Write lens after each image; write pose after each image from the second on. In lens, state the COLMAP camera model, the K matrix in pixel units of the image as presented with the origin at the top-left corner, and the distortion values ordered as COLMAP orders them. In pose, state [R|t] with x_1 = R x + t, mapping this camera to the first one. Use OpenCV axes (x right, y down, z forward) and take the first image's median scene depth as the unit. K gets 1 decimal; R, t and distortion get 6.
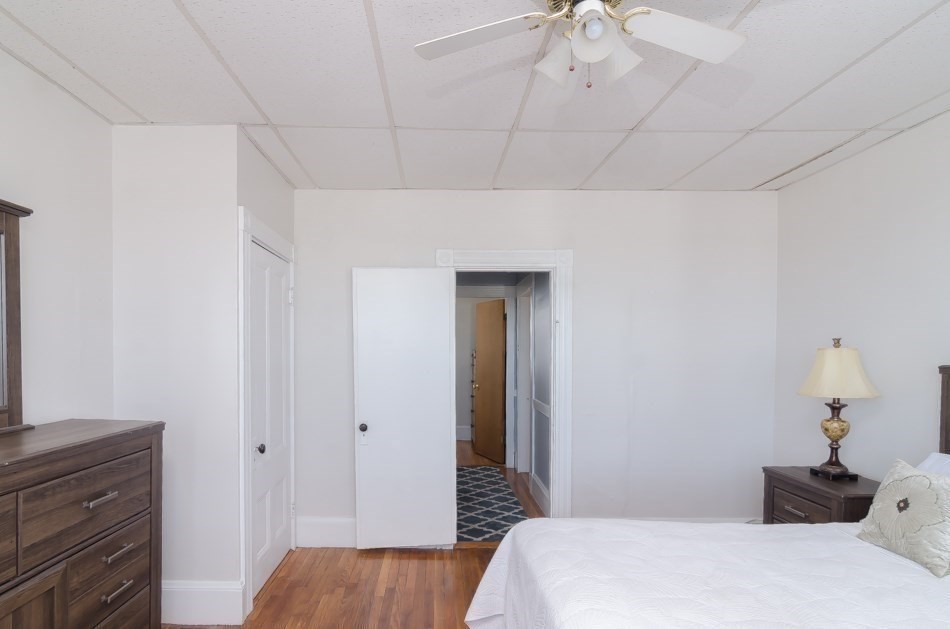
lens RADIAL K [[537.4, 0, 473.3], [0, 537.4, 361.0], [0, 0, 1]] dist [-0.001419, -0.000291]
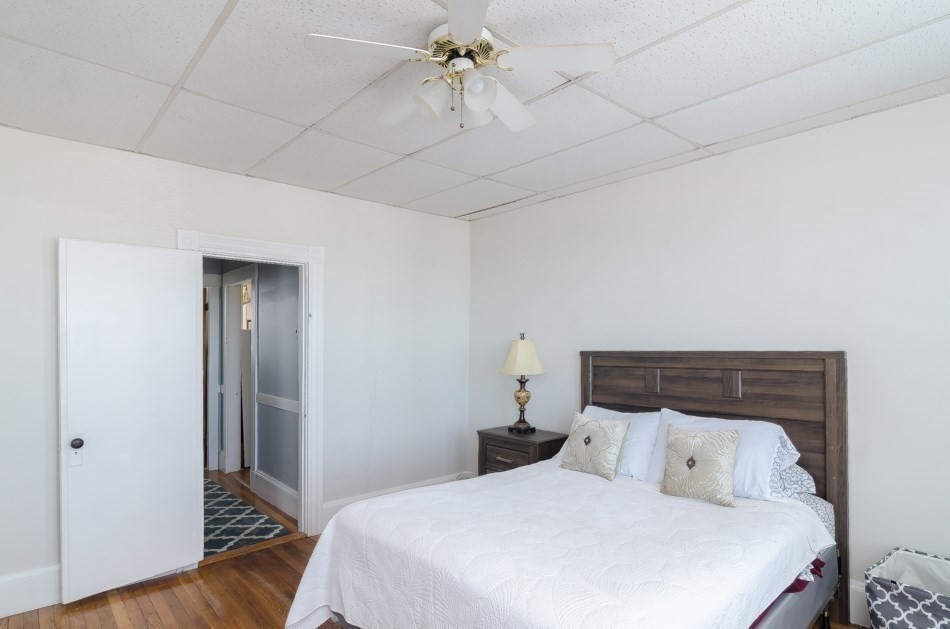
lens RADIAL K [[505.6, 0, 474.7], [0, 505.6, 337.5], [0, 0, 1]] dist [0.001342, 0.000190]
pose [[0.752937, 0.000890, 0.658092, -0.262400], [0.018569, 0.999572, -0.022598, -0.002424], [-0.657830, 0.029235, 0.752598, 0.065009]]
